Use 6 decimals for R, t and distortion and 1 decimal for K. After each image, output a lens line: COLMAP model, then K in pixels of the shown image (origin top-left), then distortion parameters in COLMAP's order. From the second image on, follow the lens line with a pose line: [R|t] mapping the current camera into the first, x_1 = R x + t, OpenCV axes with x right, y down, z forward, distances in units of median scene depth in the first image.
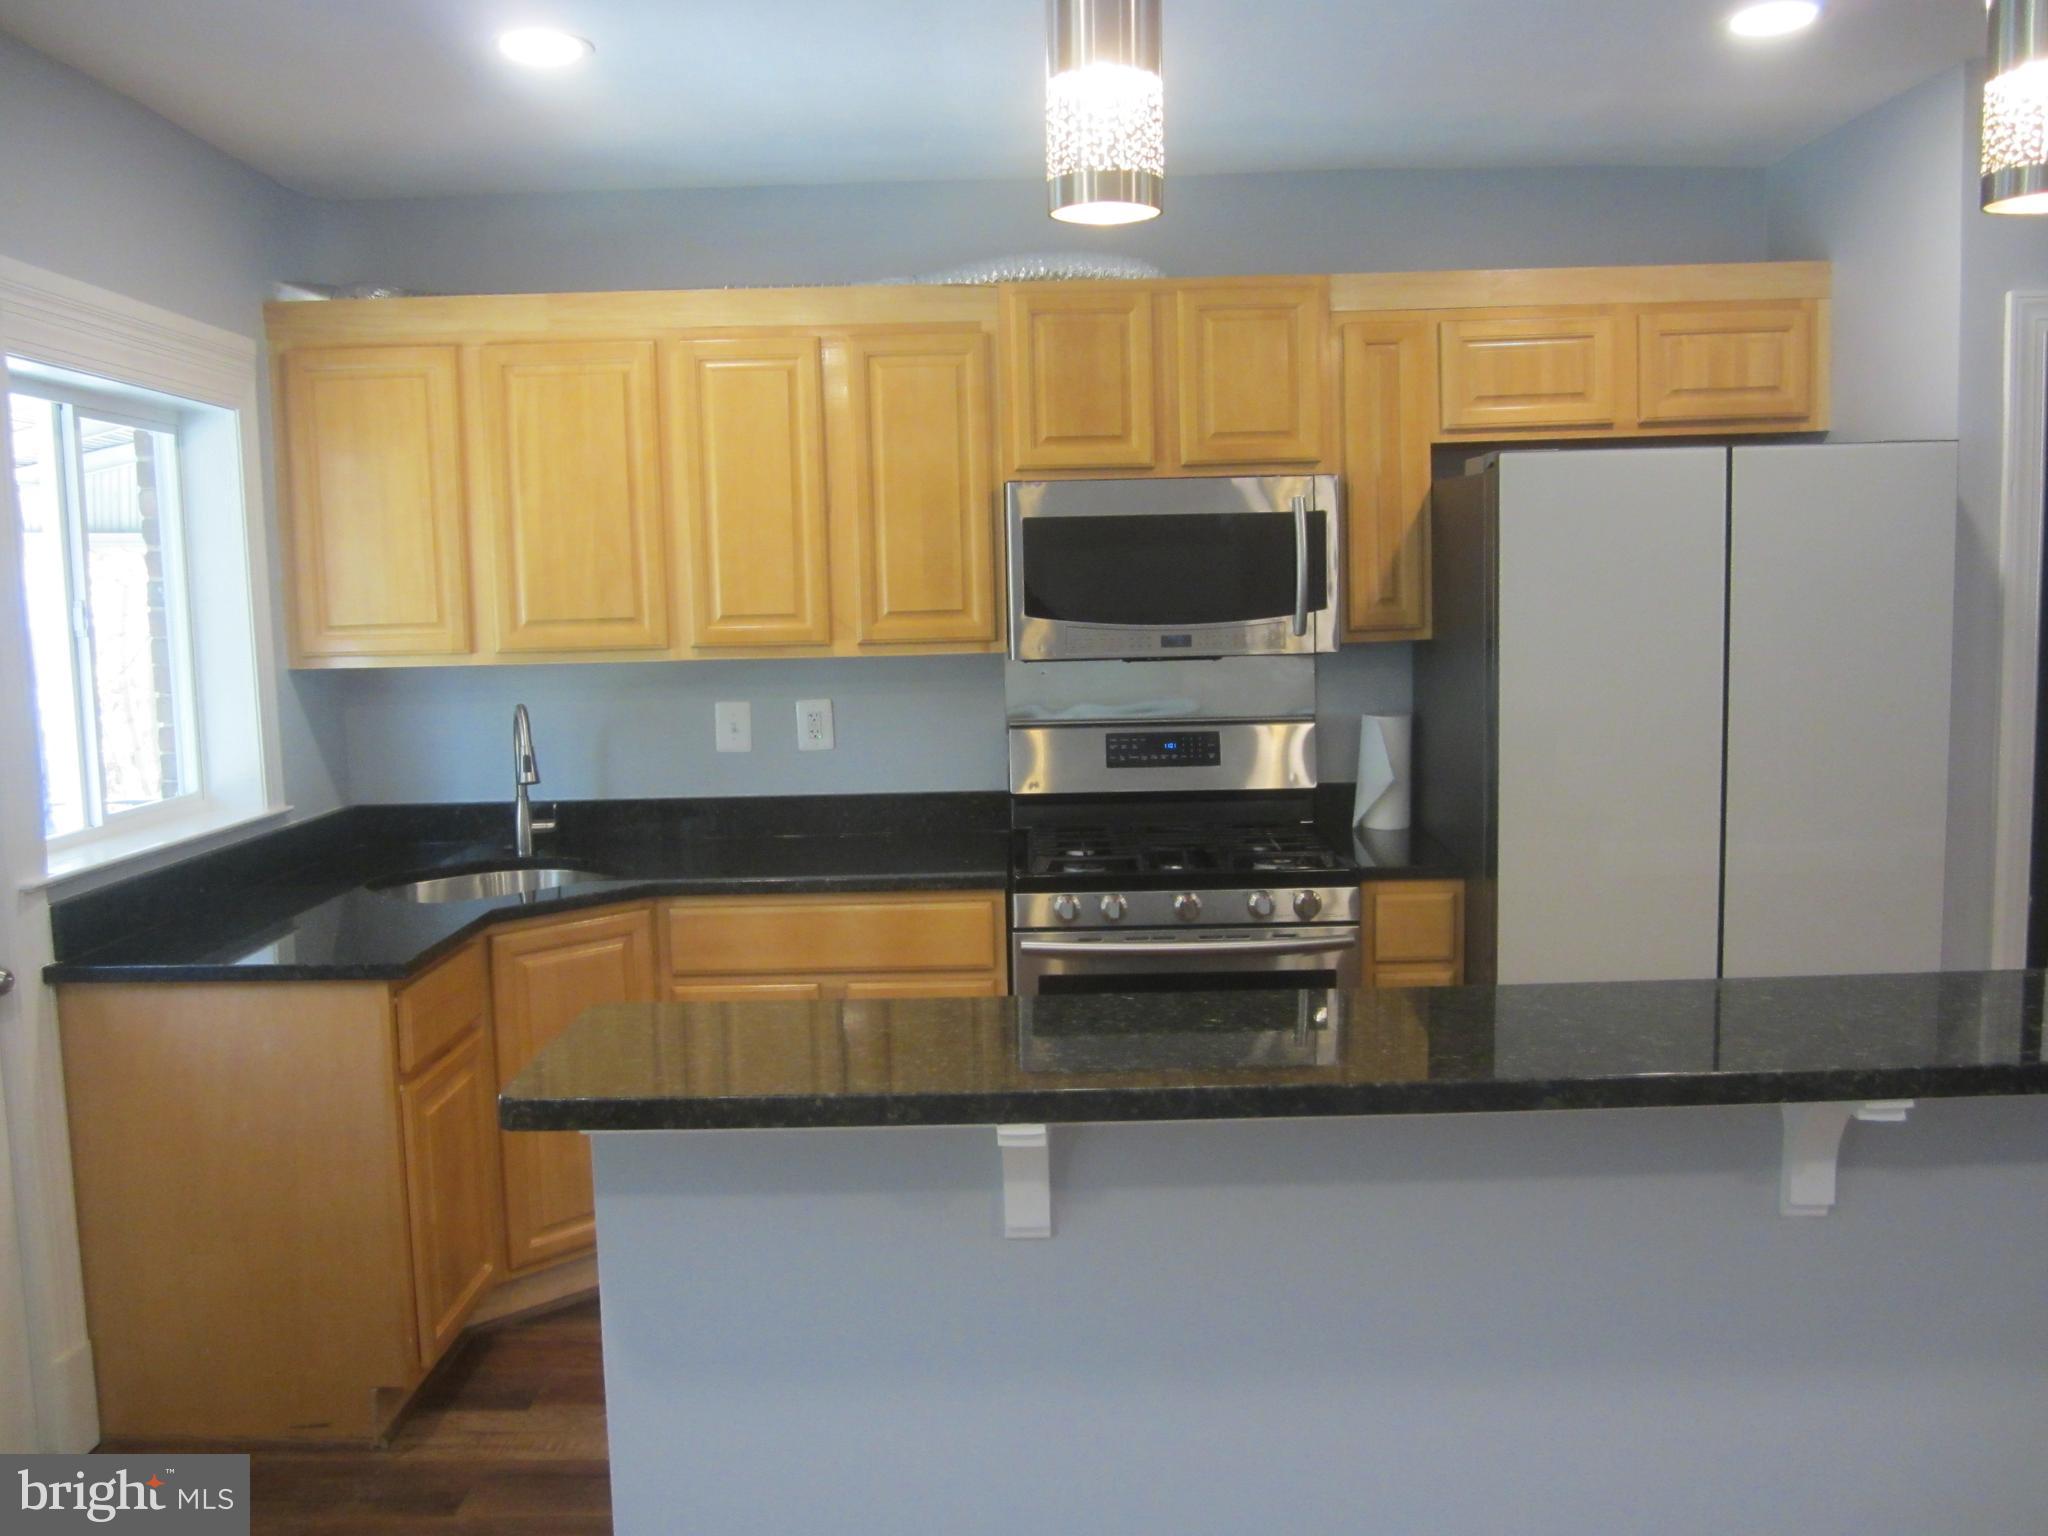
lens RADIAL K [[1679.1, 0, 1038.9], [0, 1679.1, 783.4], [0, 0, 1]] dist [-0.046636, 0.009231]
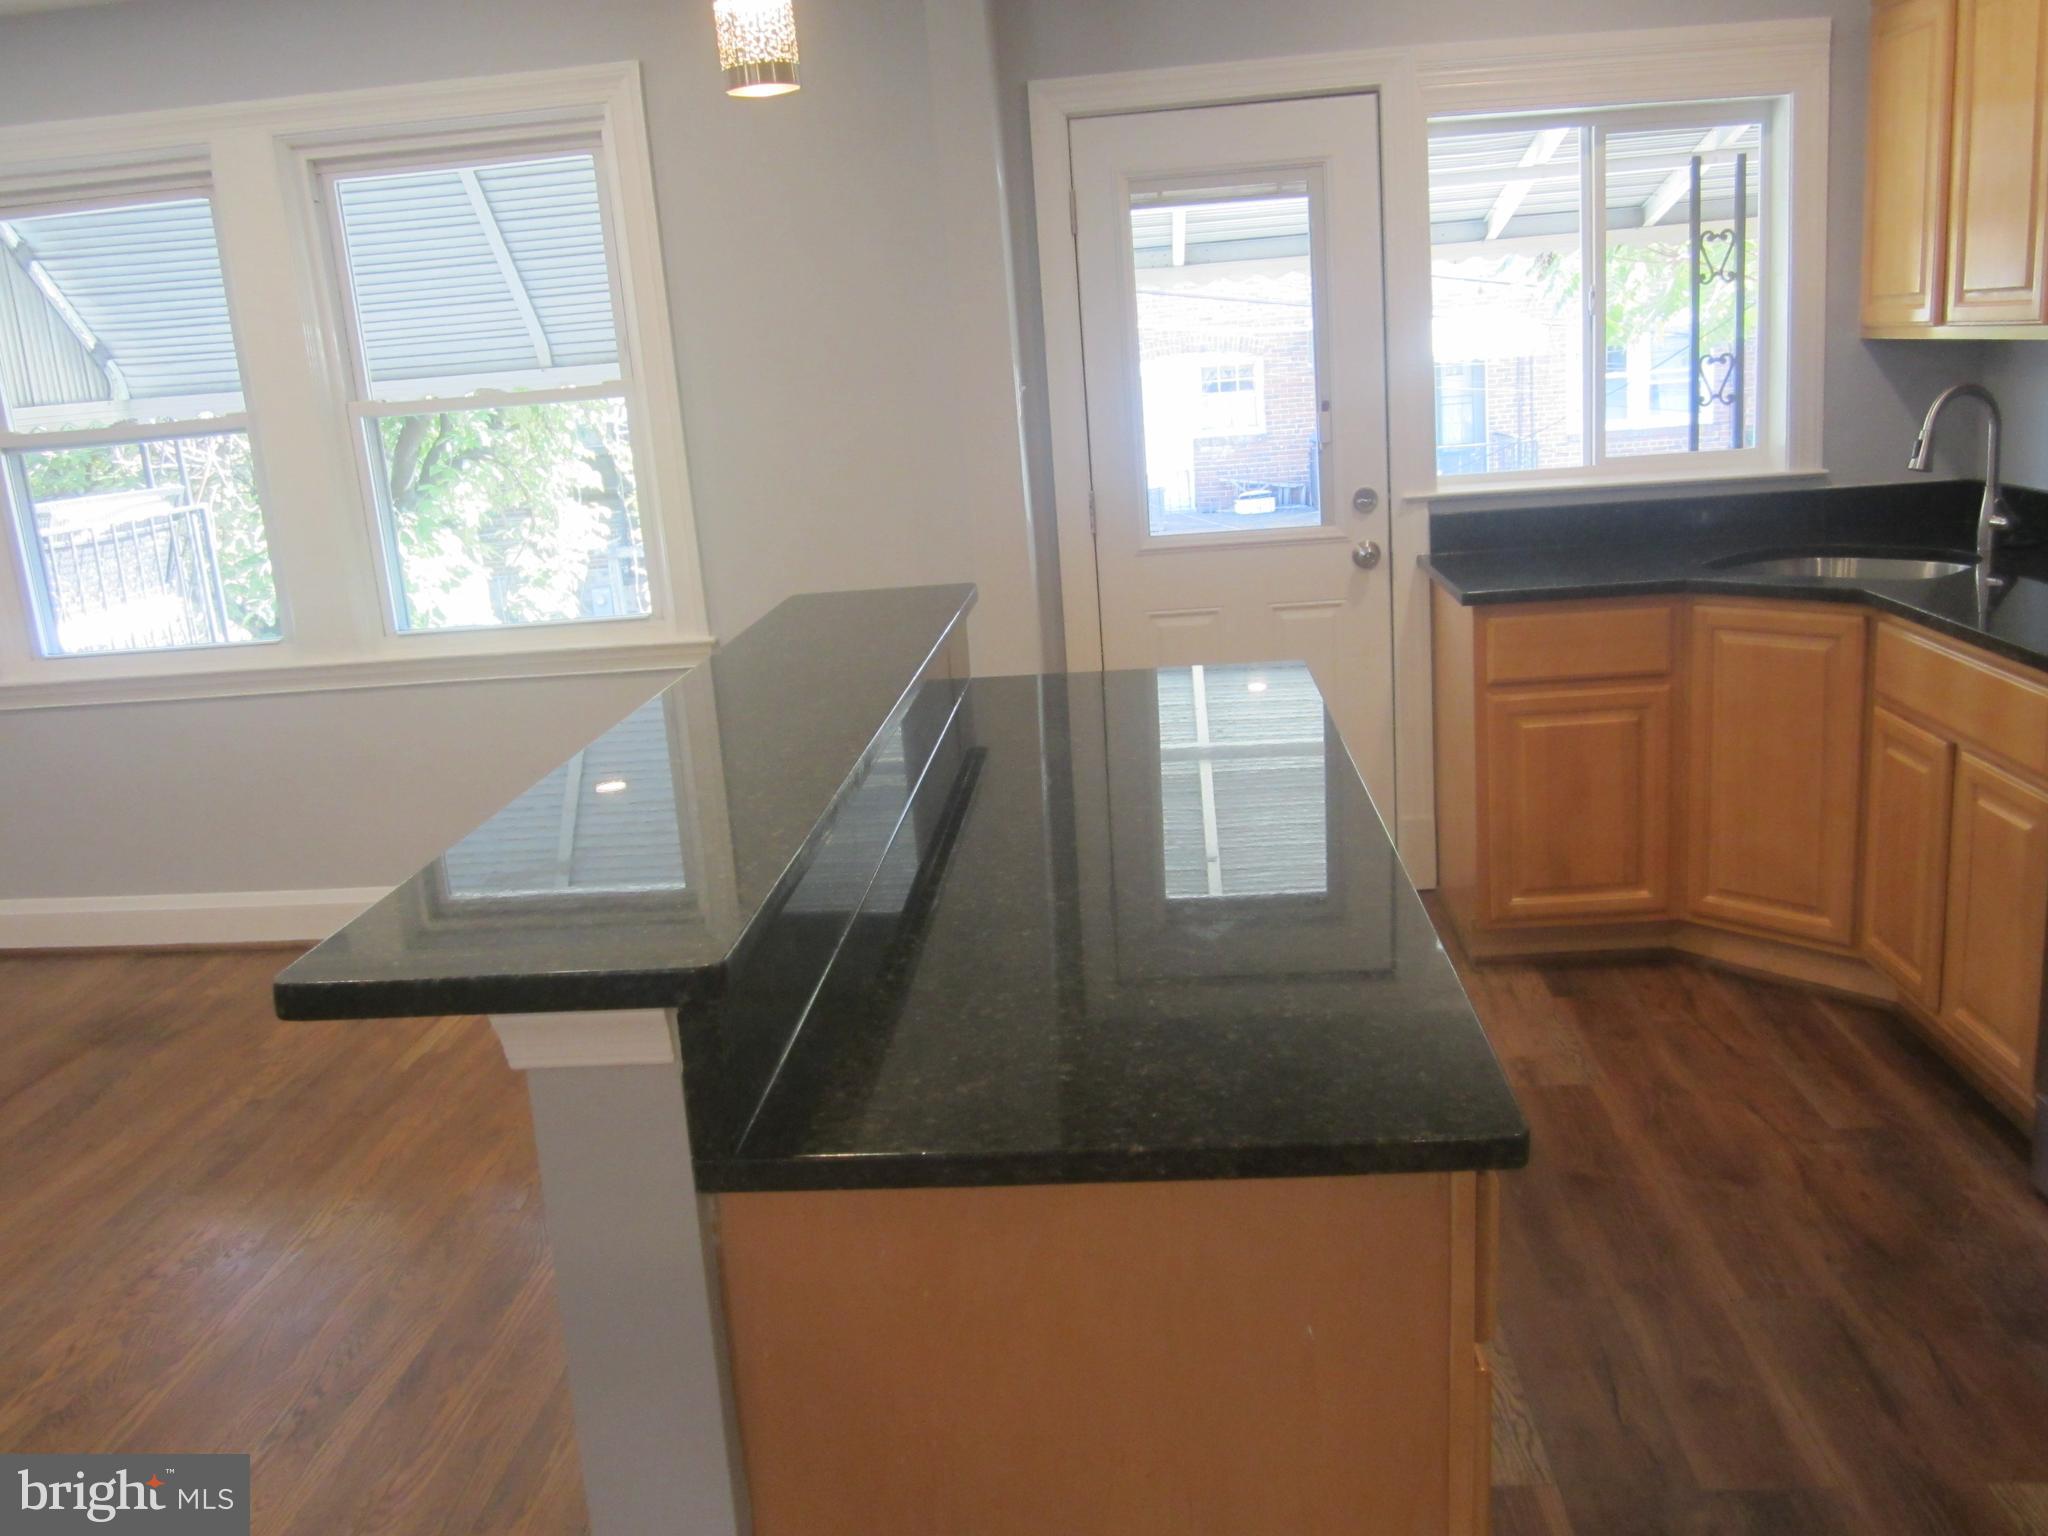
lens RADIAL K [[1679.1, 0, 1034.6], [0, 1679.1, 767.2], [0, 0, 1]] dist [-0.046636, 0.009231]
pose [[-0.074355, 0.268317, -0.960457, 0.665352], [-0.038649, 0.961624, 0.271635, -0.072474], [0.996483, 0.057319, -0.061132, 0.566620]]
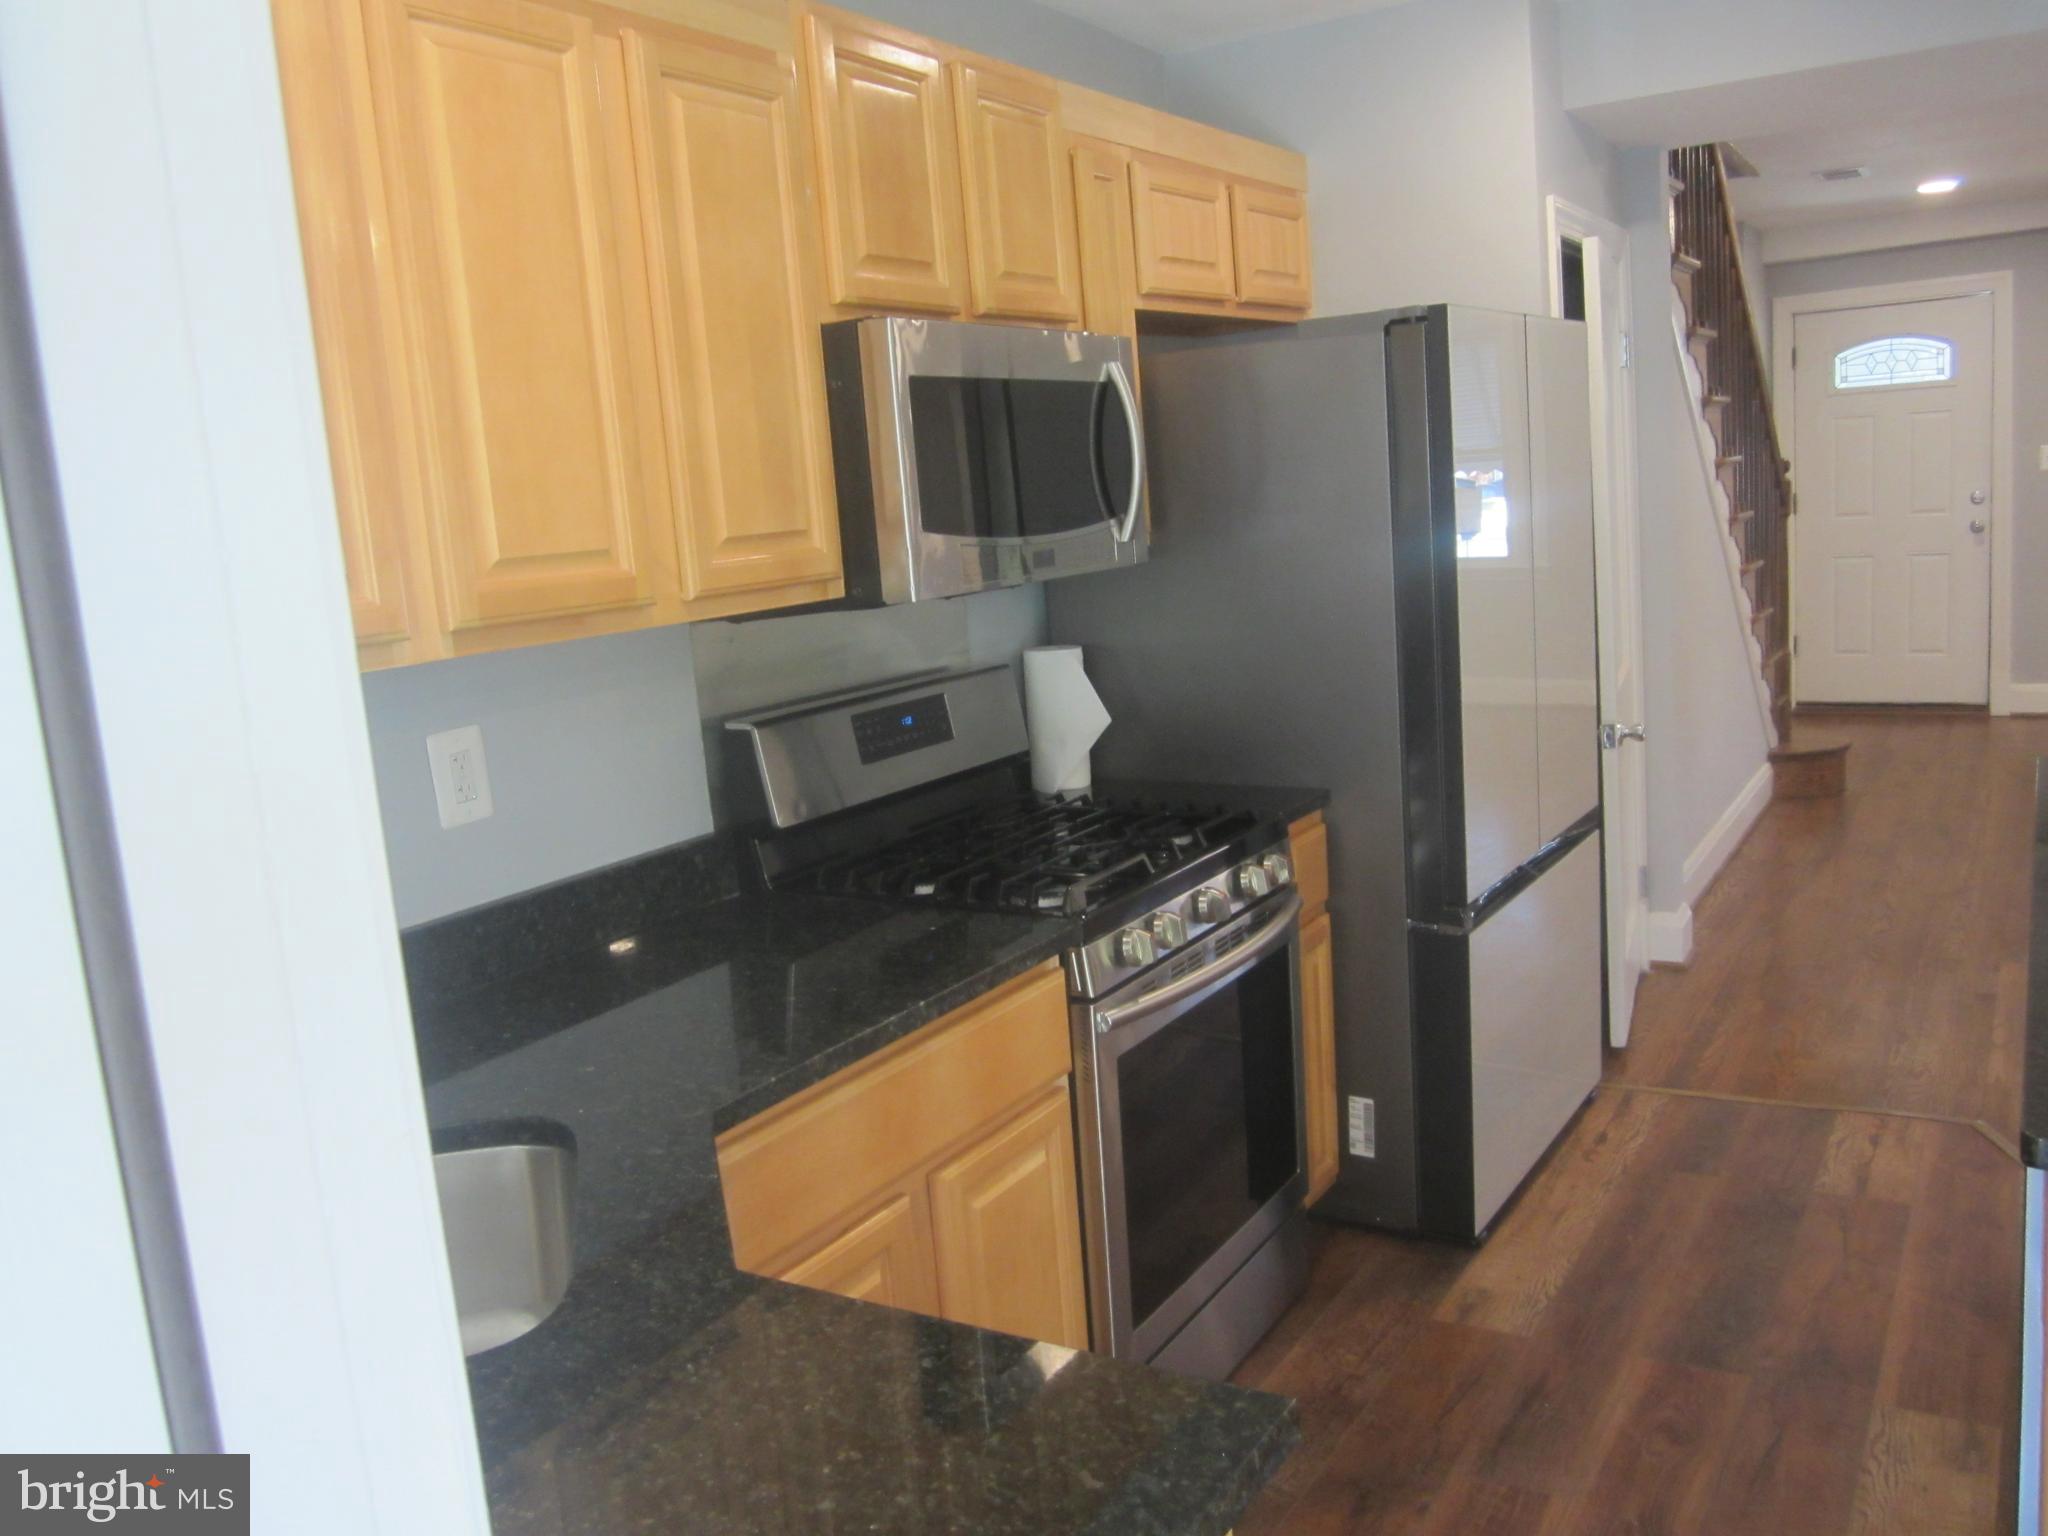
lens RADIAL K [[1679.1, 0, 1024.4], [0, 1679.1, 764.4], [0, 0, 1]] dist [-0.046636, 0.009231]
pose [[0.534526, -0.154797, 0.830855, -0.519559], [0.167608, 0.982973, 0.075309, -0.053094], [-0.828365, 0.099003, 0.551370, 0.614367]]
